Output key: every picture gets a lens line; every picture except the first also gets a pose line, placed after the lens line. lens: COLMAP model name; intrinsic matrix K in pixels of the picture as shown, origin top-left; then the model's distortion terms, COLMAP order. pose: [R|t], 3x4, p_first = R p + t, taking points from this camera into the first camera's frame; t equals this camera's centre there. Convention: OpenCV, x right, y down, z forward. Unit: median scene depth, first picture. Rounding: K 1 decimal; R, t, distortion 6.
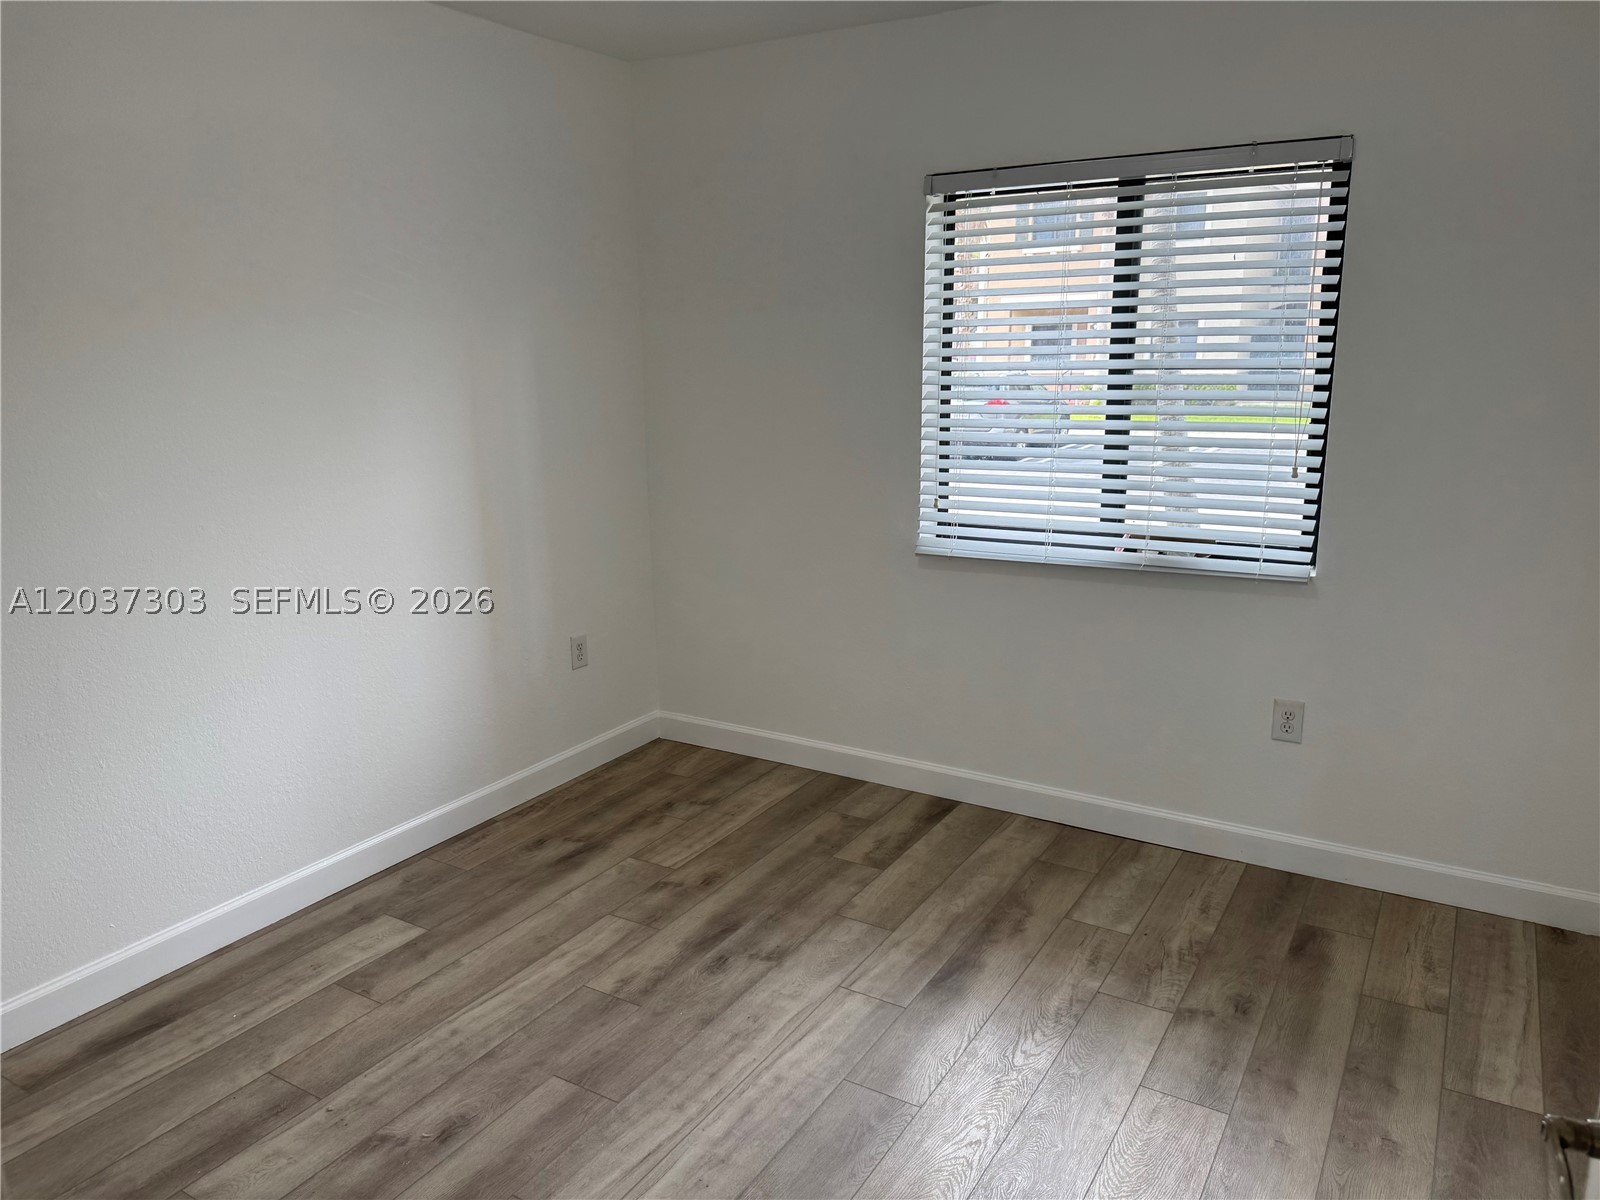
lens RADIAL K [[1132.0, 0, 775.3], [0, 1132.0, 607.2], [0, 0, 1]] dist [0.008440, -0.020381]
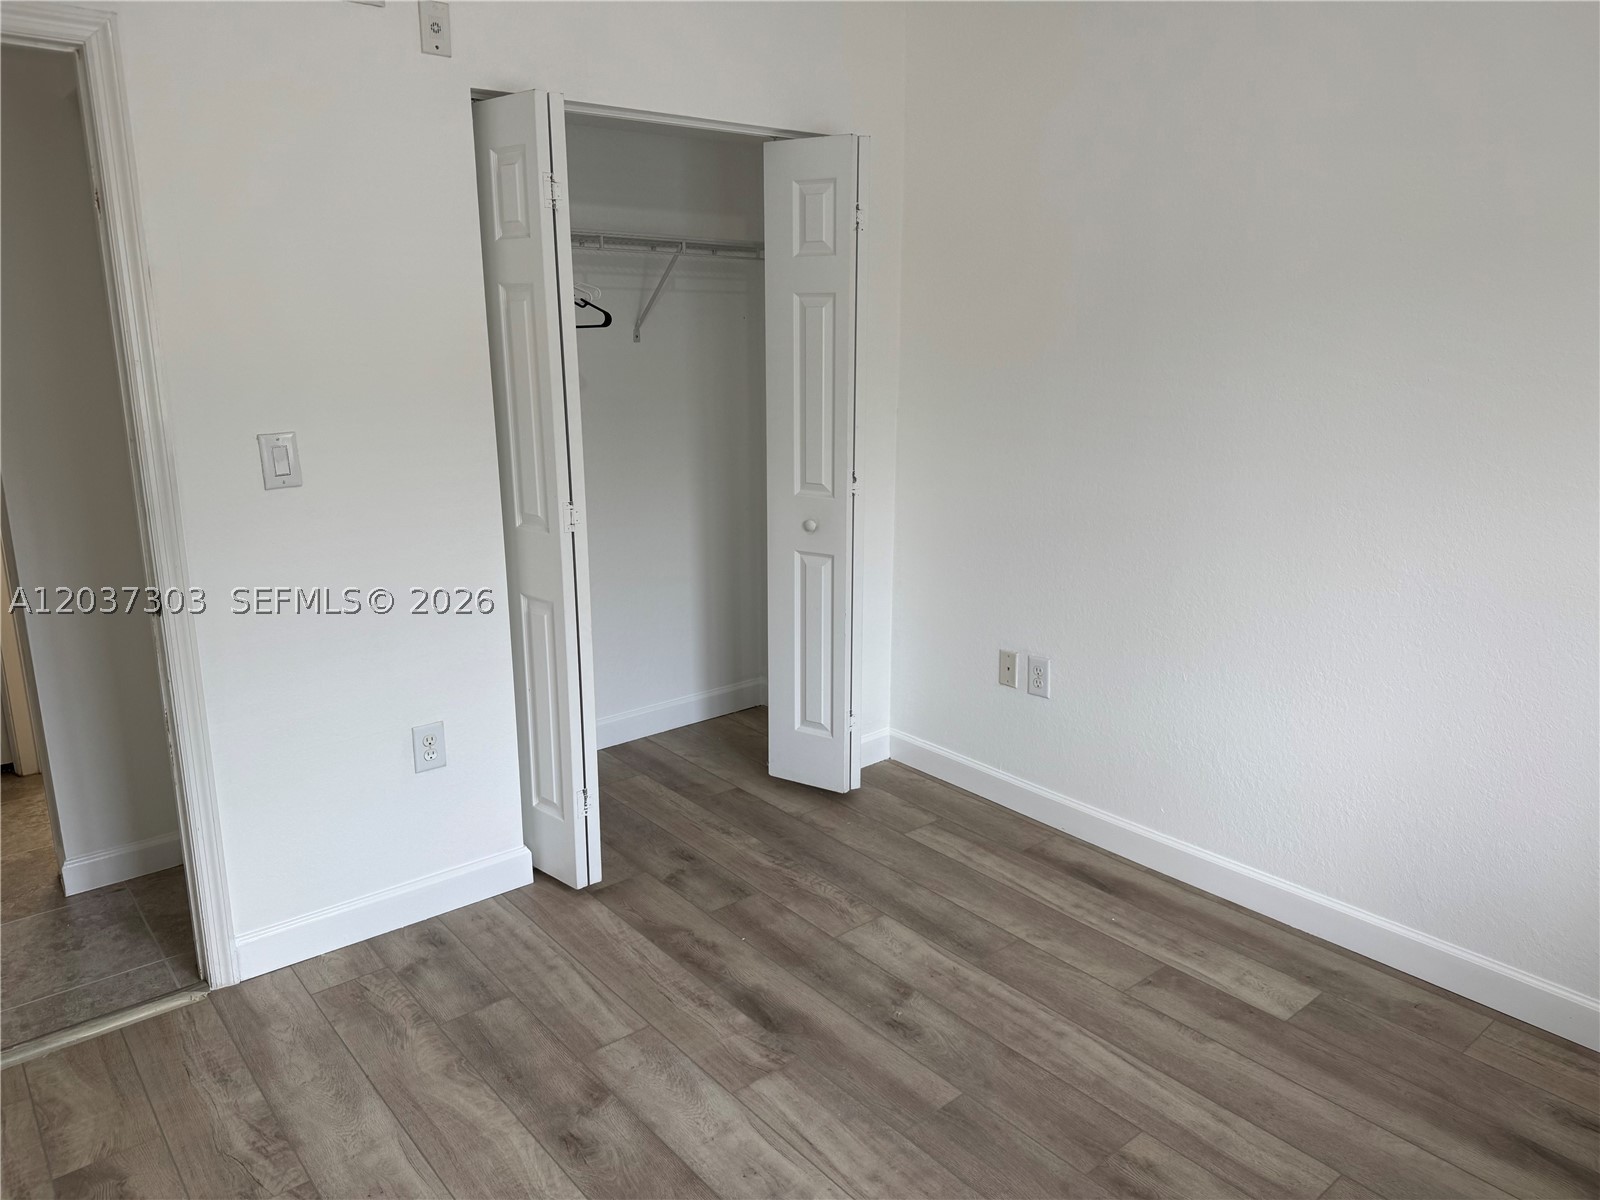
lens RADIAL K [[1132.0, 0, 799.1], [0, 1132.0, 588.2], [0, 0, 1]] dist [0.008440, -0.020381]
pose [[-0.312099, 0.231018, -0.921534, 0.533039], [-0.211623, 0.928710, 0.304488, -0.197661], [0.926180, 0.290048, -0.240960, 0.860409]]
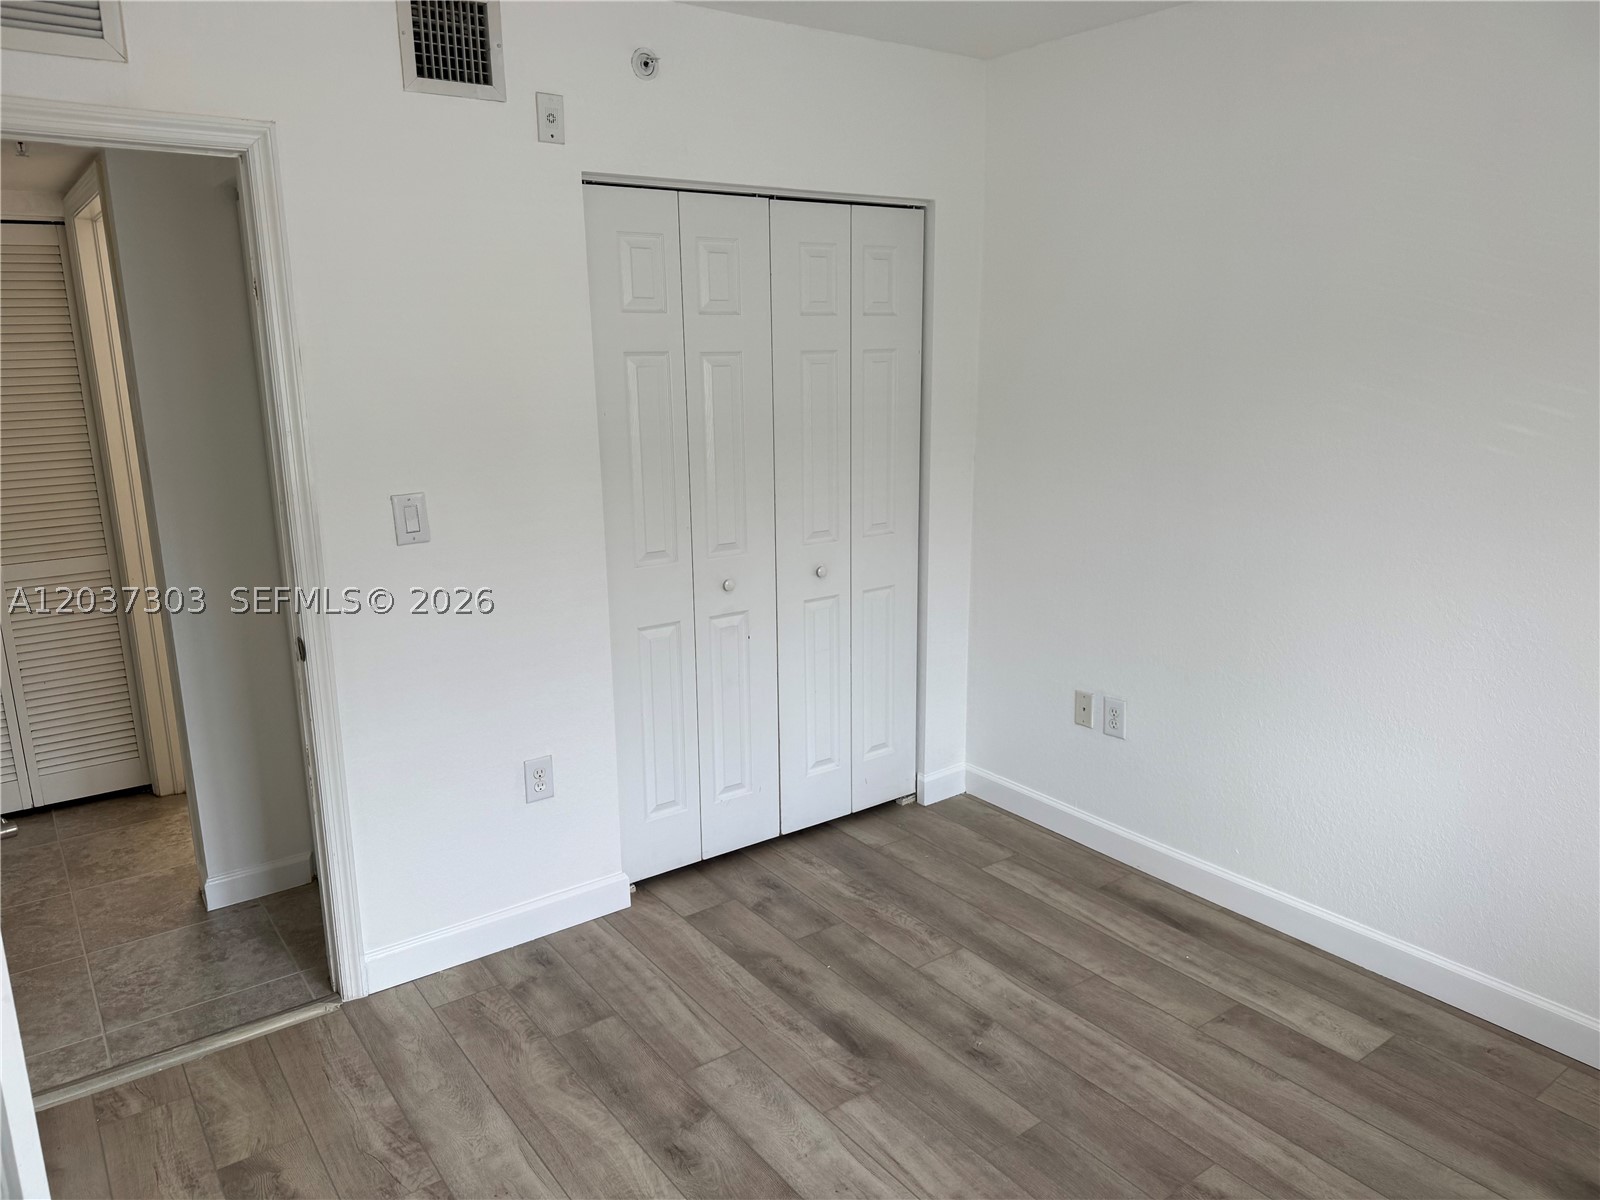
lens RADIAL K [[1132.0, 0, 786.5], [0, 1132.0, 602.5], [0, 0, 1]] dist [0.008440, -0.020381]
pose [[-0.376169, 0.226847, -0.898353, 0.584870], [-0.194740, 0.928553, 0.316017, -0.236503], [0.905855, 0.293821, -0.305116, 0.850114]]
